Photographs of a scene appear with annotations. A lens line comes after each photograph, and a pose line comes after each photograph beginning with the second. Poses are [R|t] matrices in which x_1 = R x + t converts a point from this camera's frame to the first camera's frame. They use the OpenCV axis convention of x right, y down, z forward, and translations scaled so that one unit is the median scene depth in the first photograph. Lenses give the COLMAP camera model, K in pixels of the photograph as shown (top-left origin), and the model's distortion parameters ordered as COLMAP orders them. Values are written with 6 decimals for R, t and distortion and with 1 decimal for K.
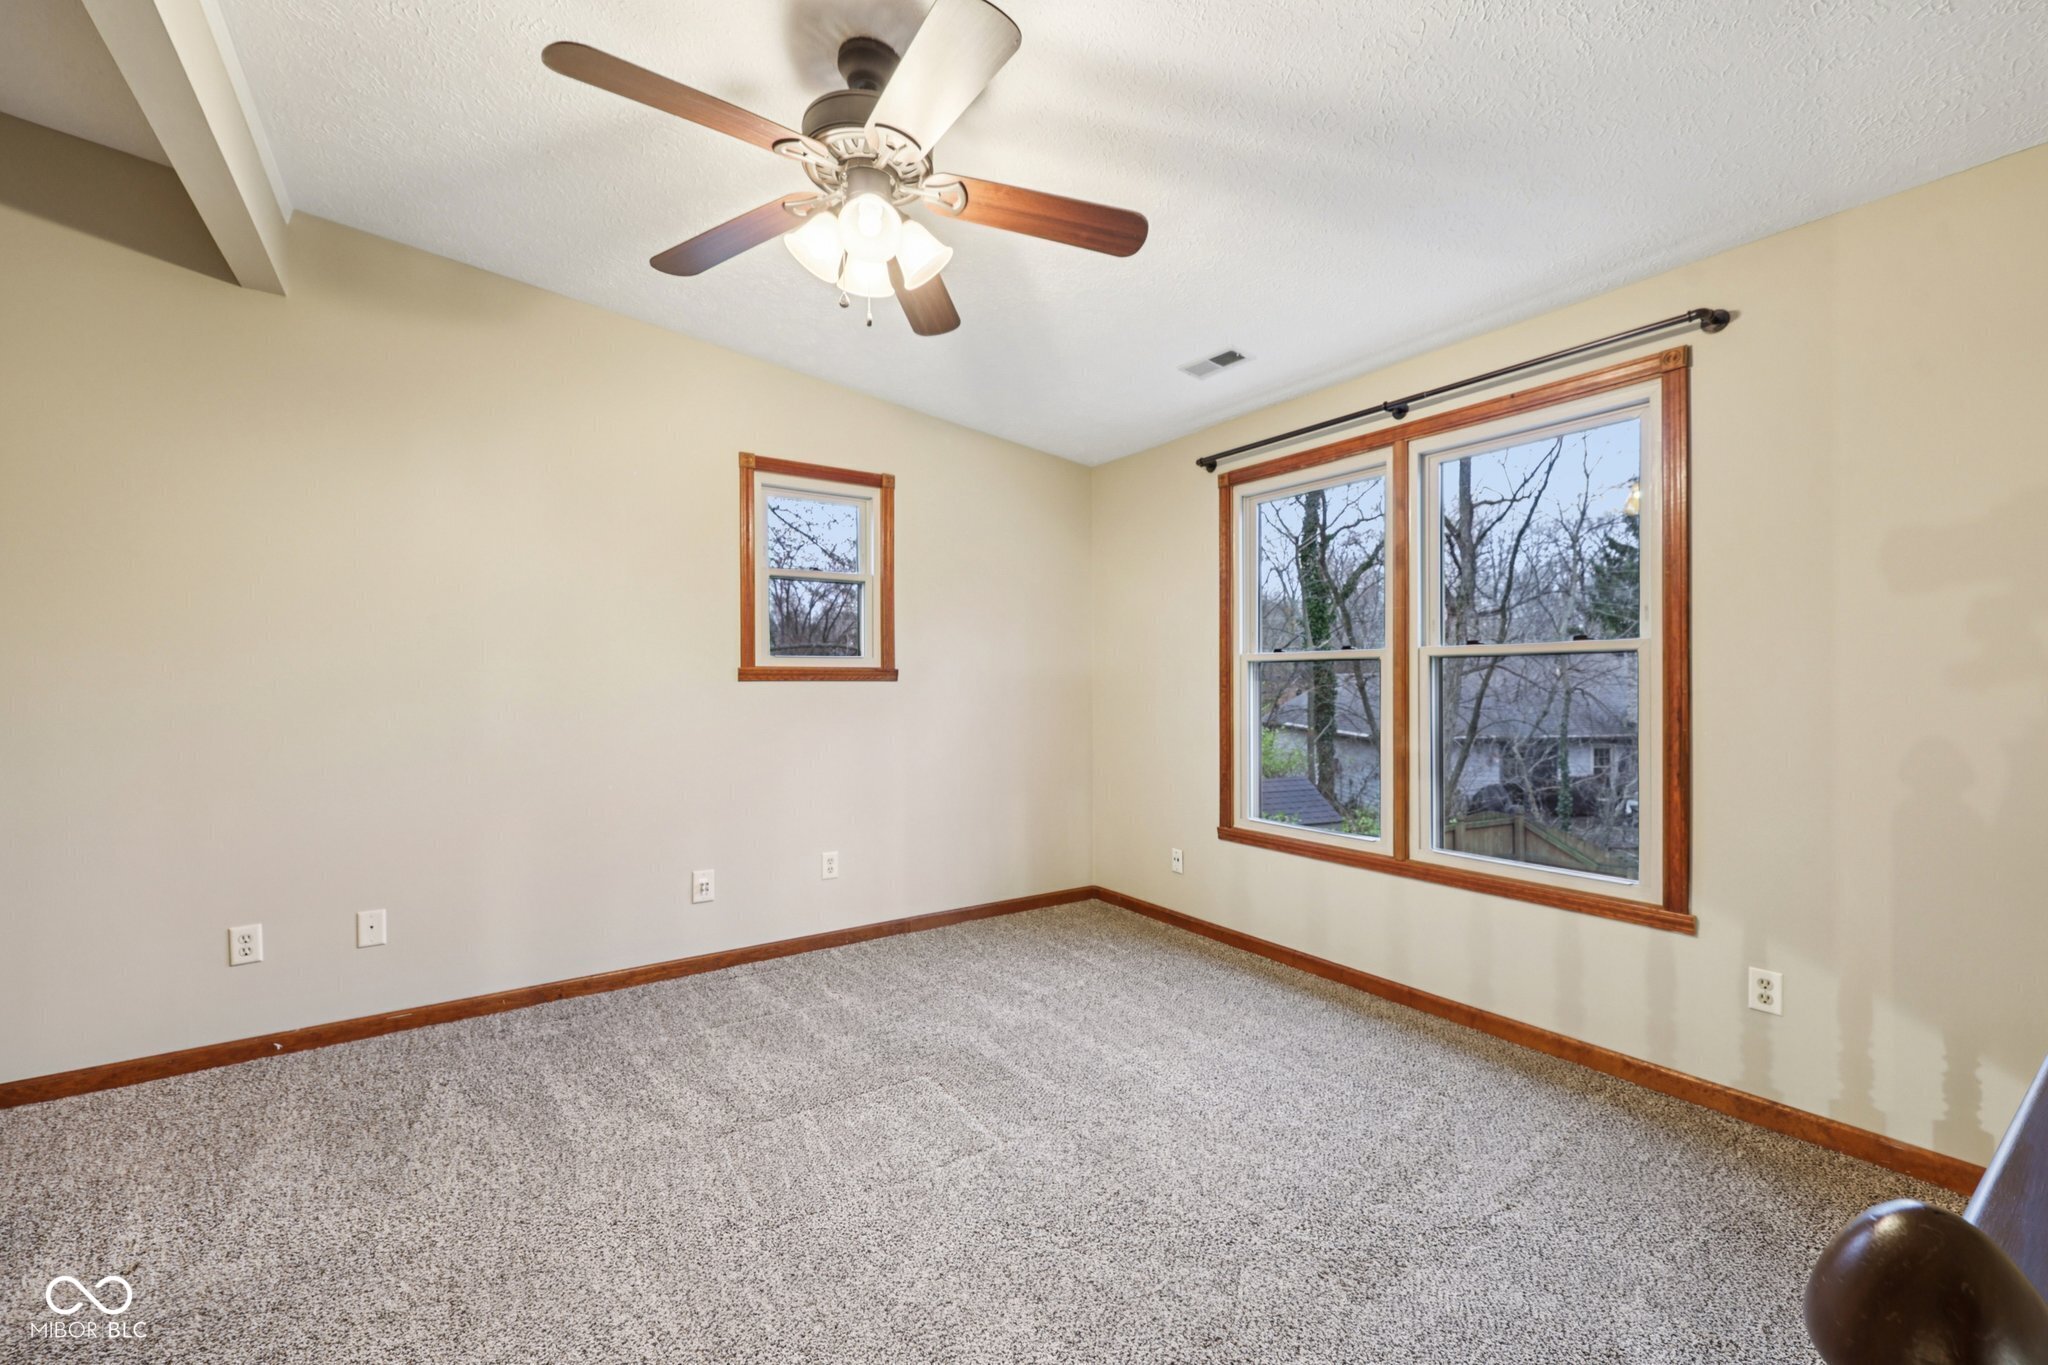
lens RADIAL K [[837.4, 0, 991.7], [0, 837.4, 686.2], [0, 0, 1]] dist [-0.000827, 0.000804]
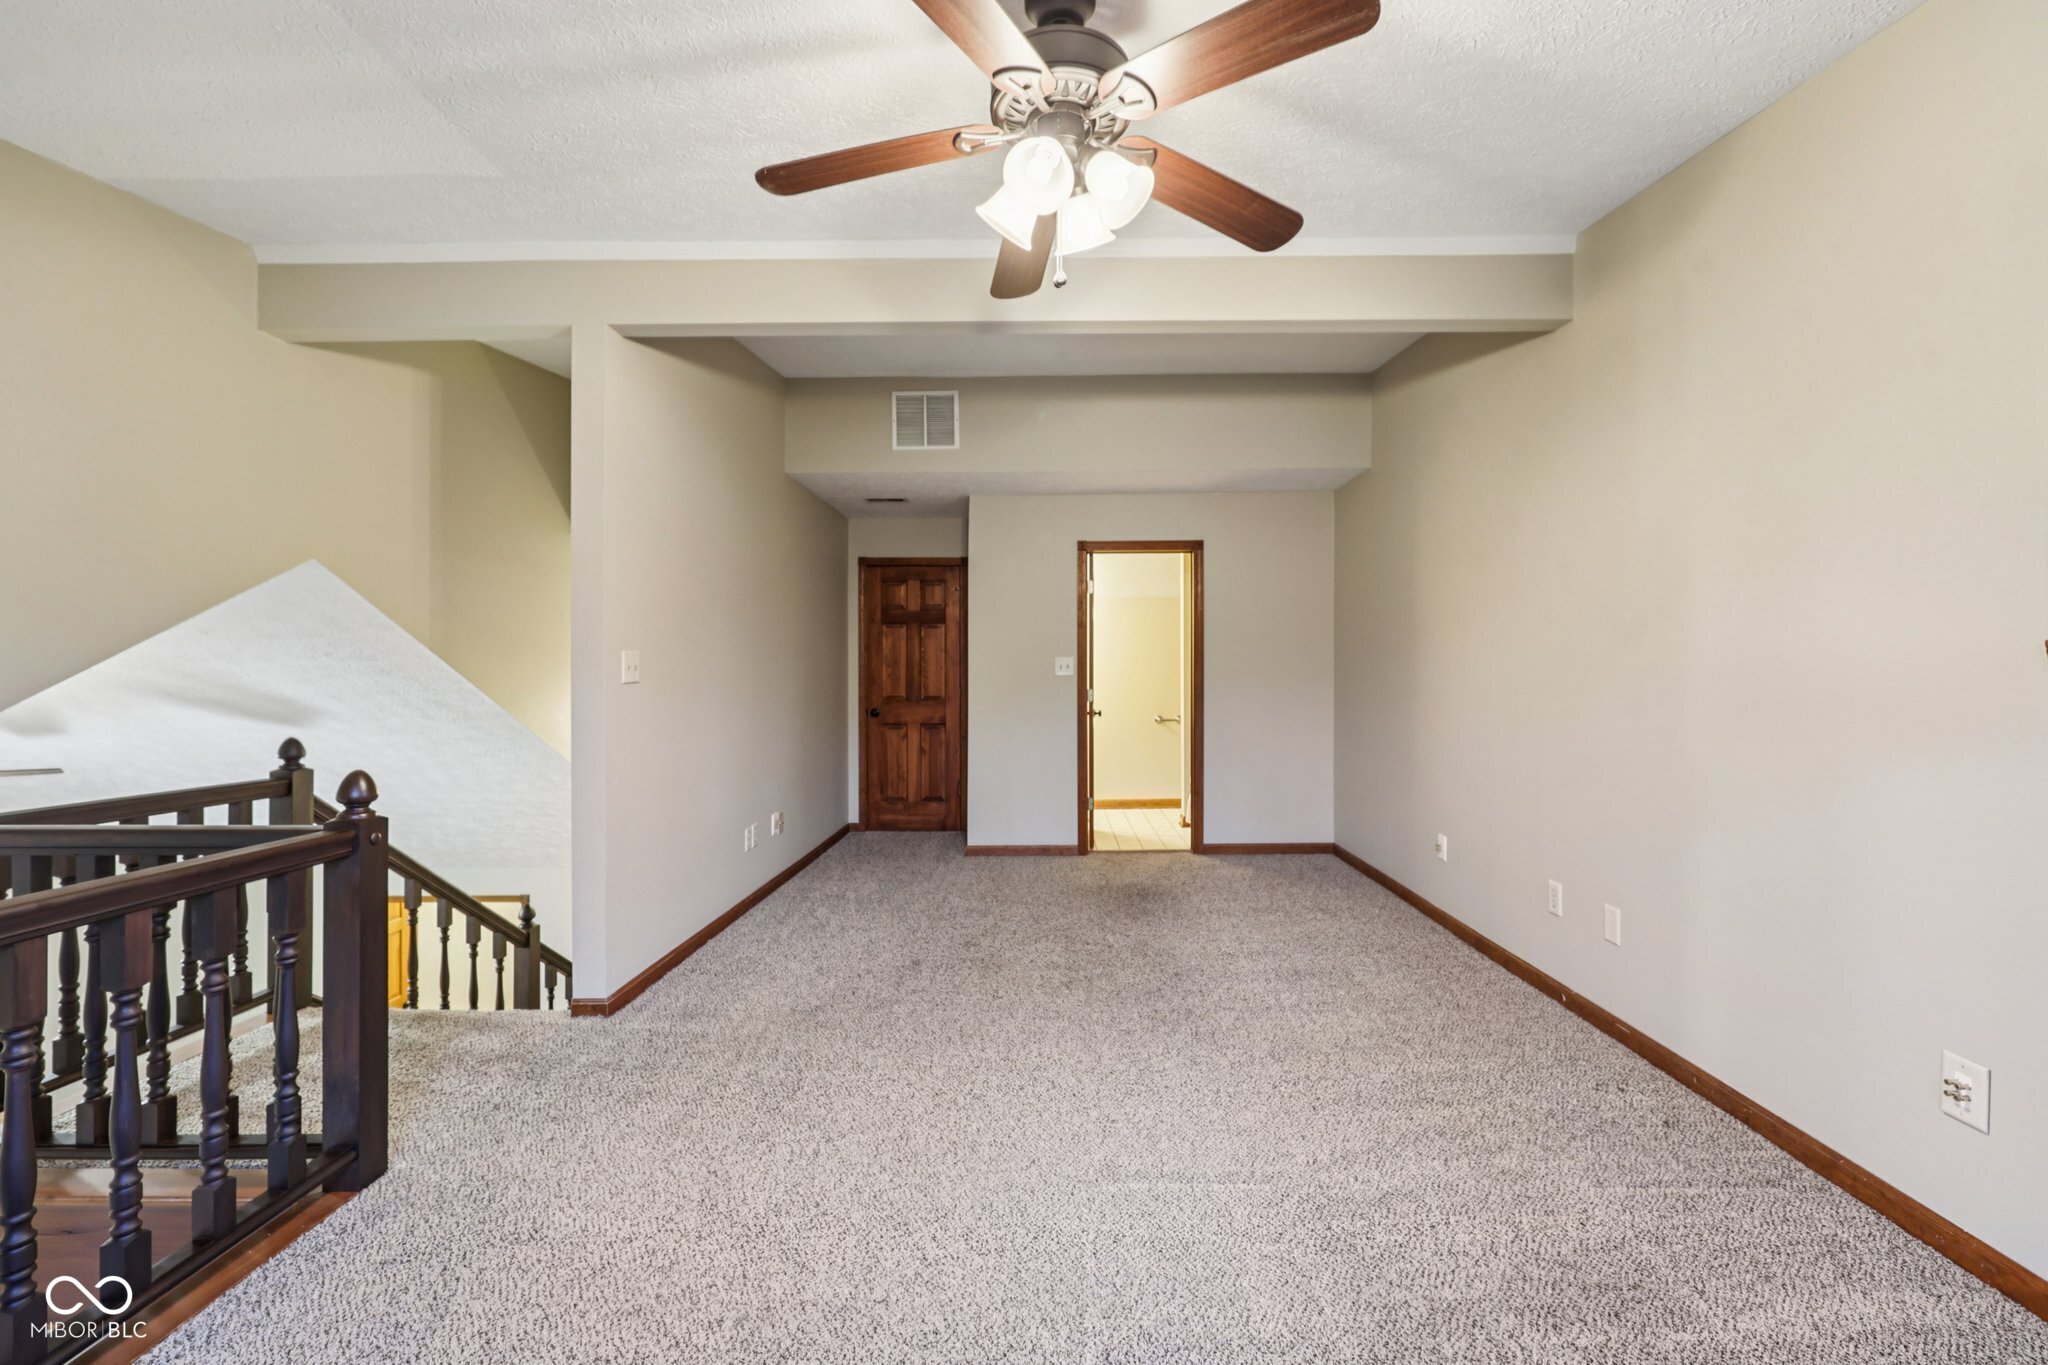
lens RADIAL K [[837.4, 0, 1034.5], [0, 837.4, 673.1], [0, 0, 1]] dist [-0.000827, 0.000804]
pose [[-0.560353, 0.014117, -0.828134, 0.360093], [0.010286, 0.999896, 0.010085, -0.014804], [0.828190, -0.002867, -0.560440, 0.827572]]
